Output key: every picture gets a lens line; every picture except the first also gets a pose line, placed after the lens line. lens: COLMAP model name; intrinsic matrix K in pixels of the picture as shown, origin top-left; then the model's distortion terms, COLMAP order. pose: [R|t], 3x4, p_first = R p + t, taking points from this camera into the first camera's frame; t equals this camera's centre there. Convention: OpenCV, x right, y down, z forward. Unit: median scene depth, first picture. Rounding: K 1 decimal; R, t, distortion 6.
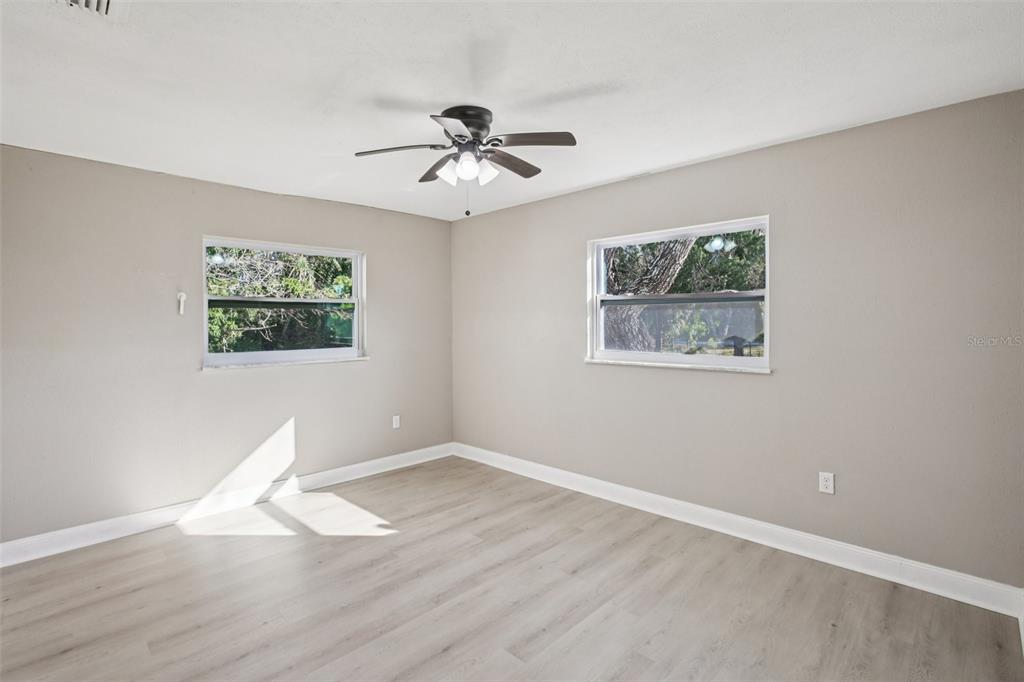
lens RADIAL K [[471.6, 0, 510.0], [0, 471.6, 329.1], [0, 0, 1]] dist [-0.057372, 0.019350]
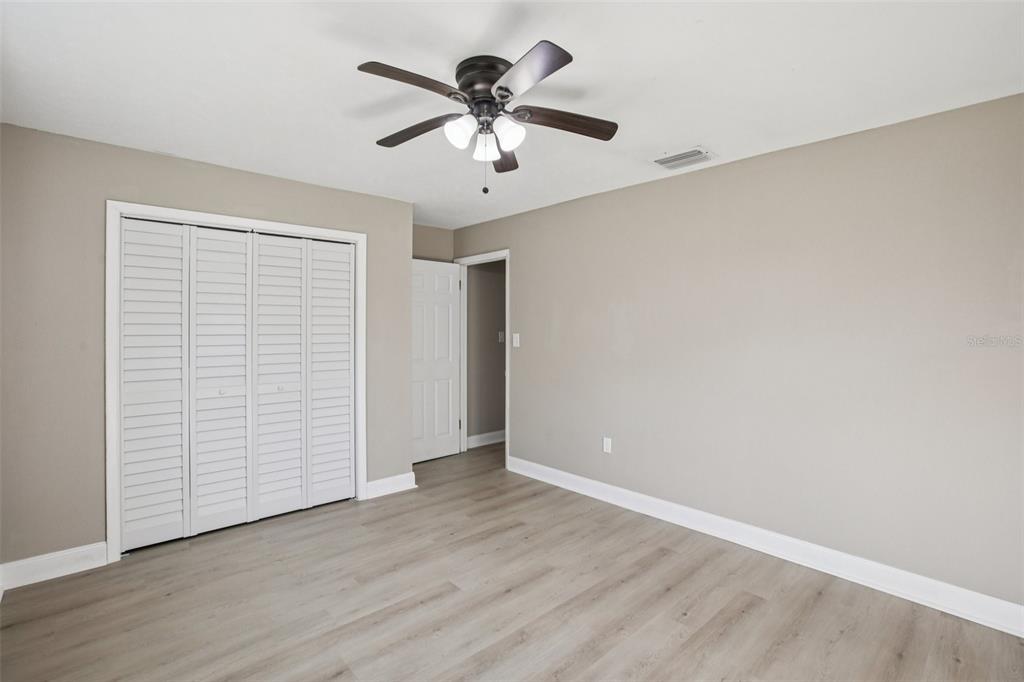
lens RADIAL K [[471.6, 0, 510.0], [0, 471.6, 329.1], [0, 0, 1]] dist [-0.057372, 0.019350]
pose [[-0.997475, 0.003906, 0.070906, -0.209123], [0.004601, 0.999943, 0.009644, -0.015197], [-0.070864, 0.009946, -0.997436, 1.992766]]
